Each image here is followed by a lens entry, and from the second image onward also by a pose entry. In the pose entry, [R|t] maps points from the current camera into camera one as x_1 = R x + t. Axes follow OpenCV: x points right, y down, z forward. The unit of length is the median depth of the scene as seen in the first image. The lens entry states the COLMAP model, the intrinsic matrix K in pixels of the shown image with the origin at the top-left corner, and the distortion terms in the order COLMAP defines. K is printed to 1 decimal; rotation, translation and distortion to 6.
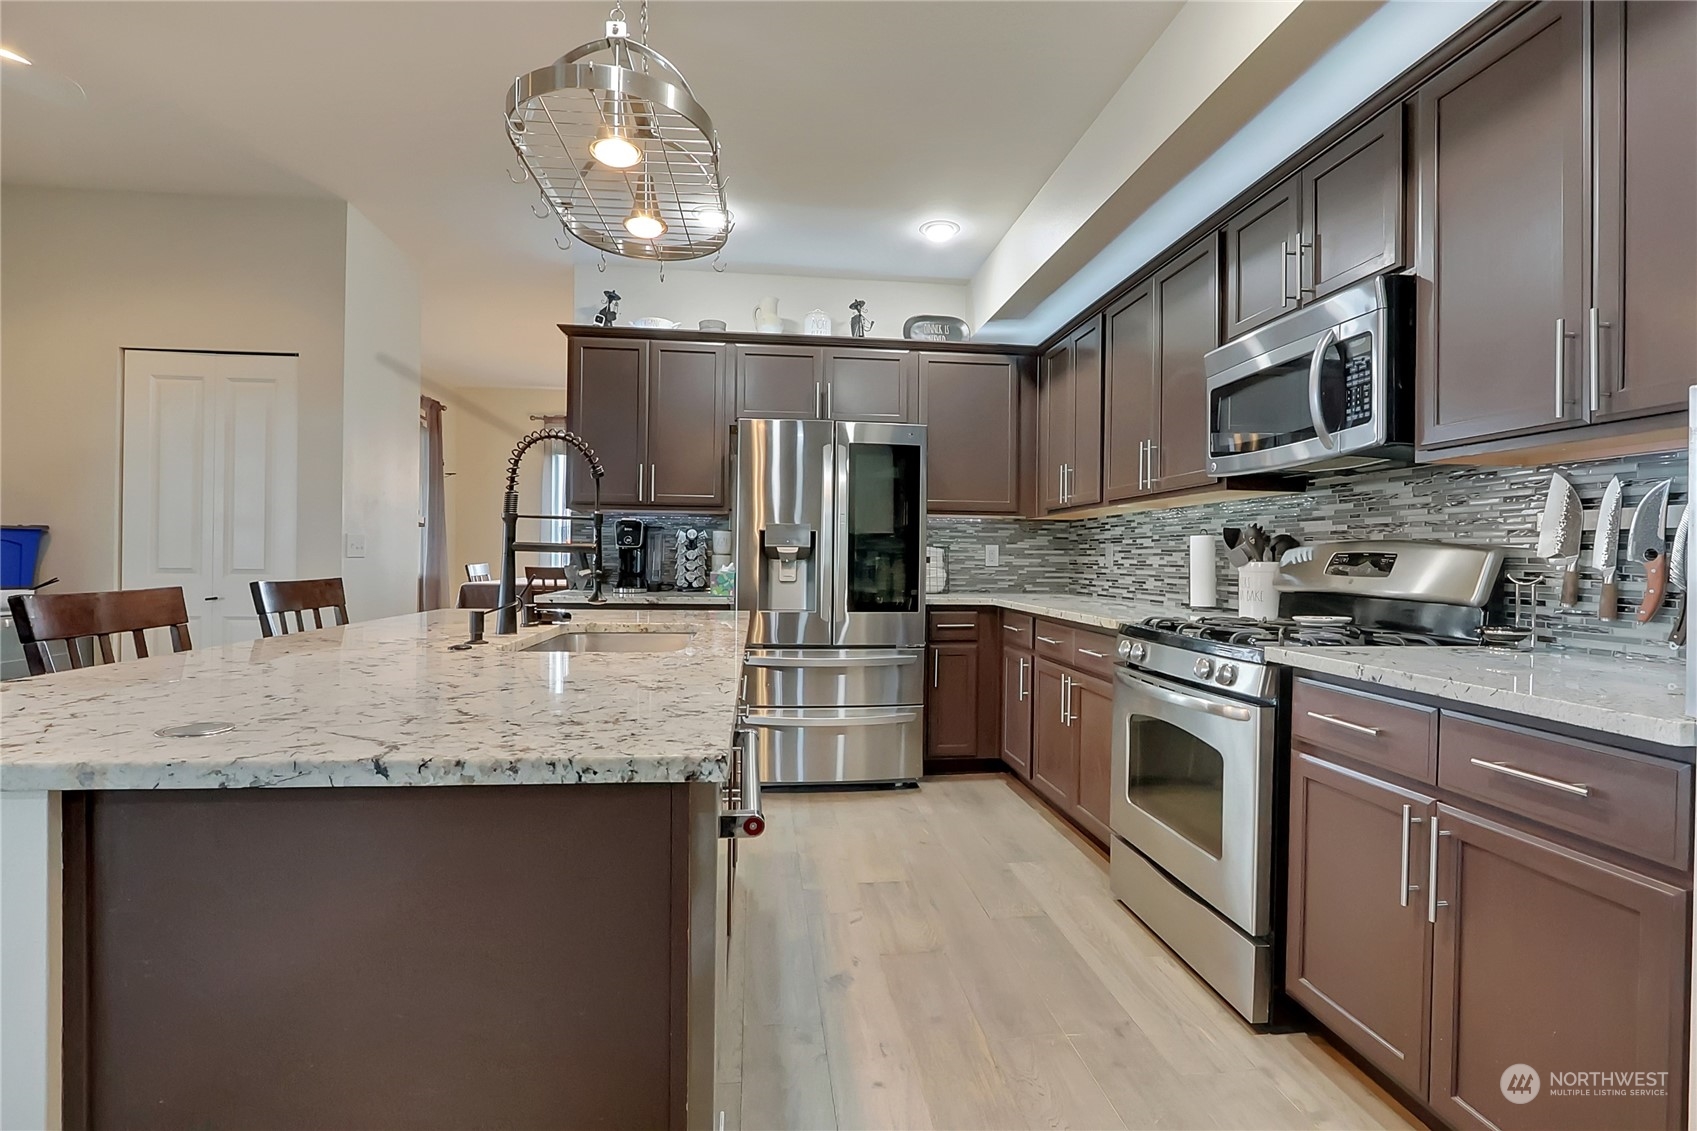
lens RADIAL K [[785.1, 0, 848.9], [0, 785.1, 559.2], [0, 0, 1]] dist [-0.017386, 0.001785]
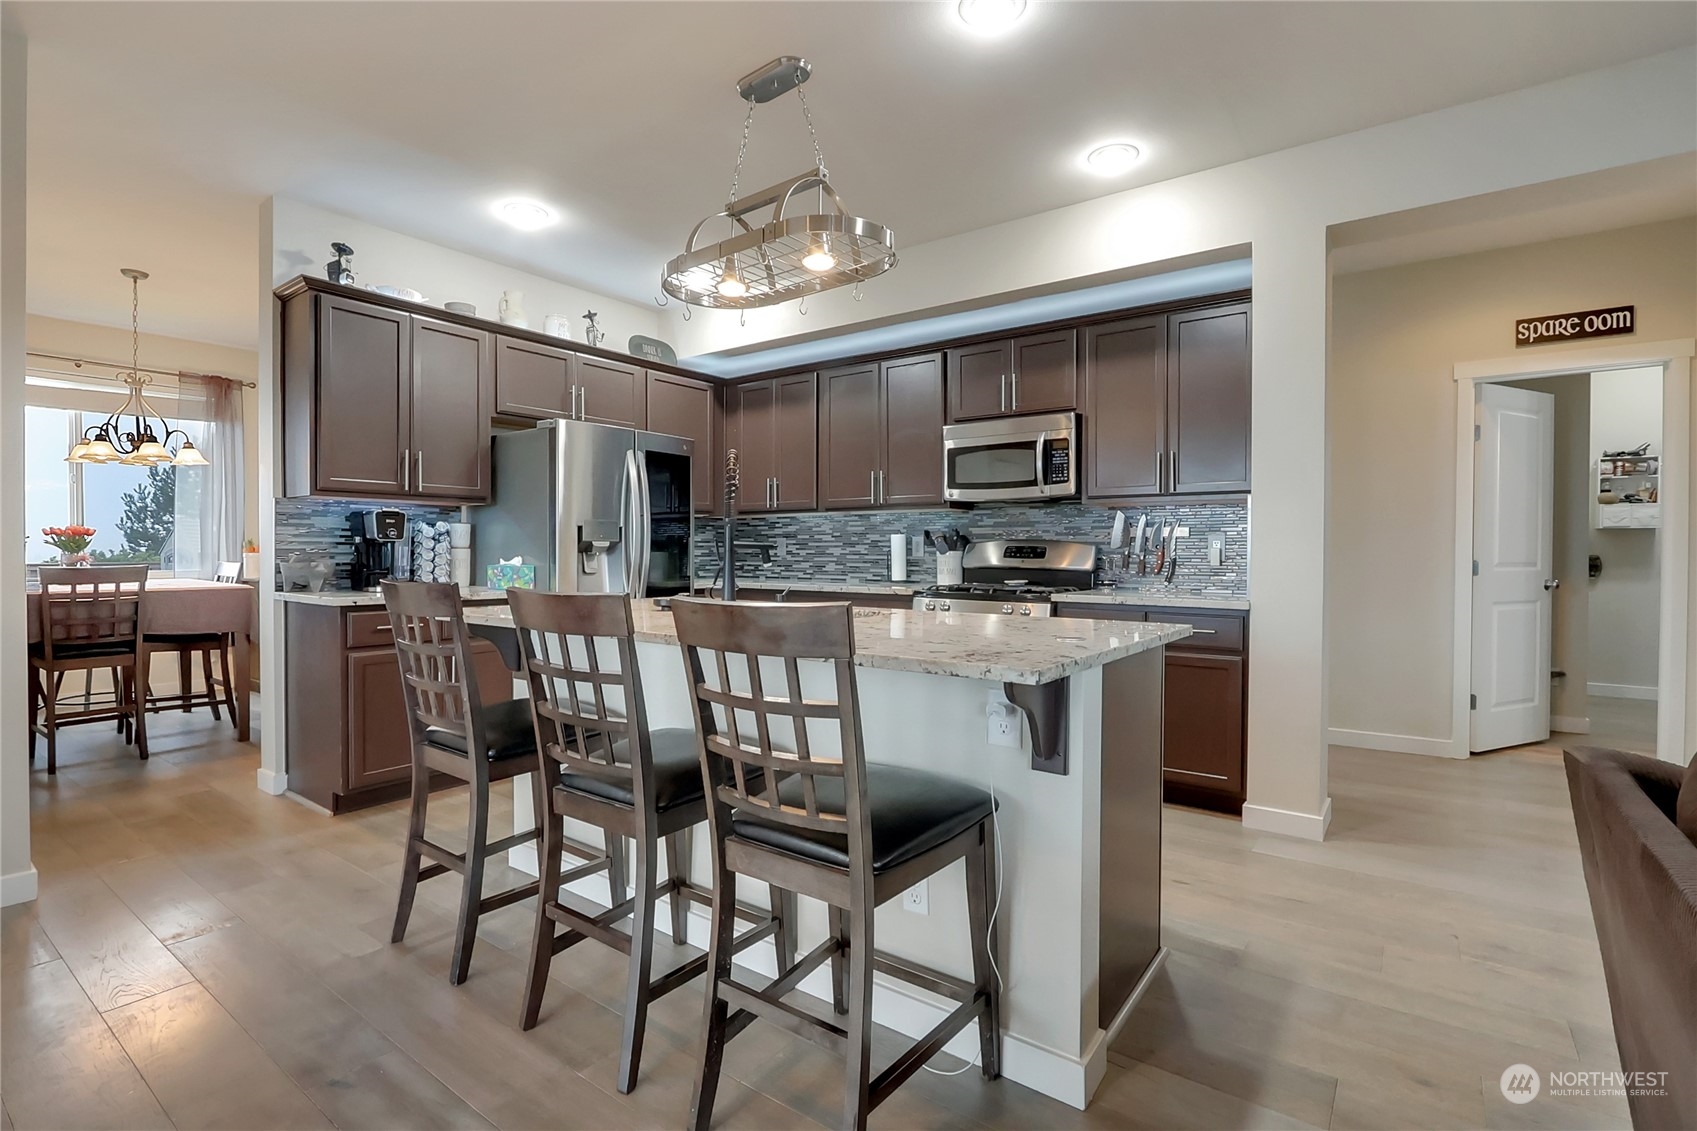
lens RADIAL K [[785.1, 0, 850.1], [0, 785.1, 560.2], [0, 0, 1]] dist [-0.017386, 0.001785]
pose [[0.684020, -0.017629, 0.729250, -0.636149], [0.006336, 0.999814, 0.018228, -0.006739], [-0.729435, -0.007848, 0.684005, 0.003436]]
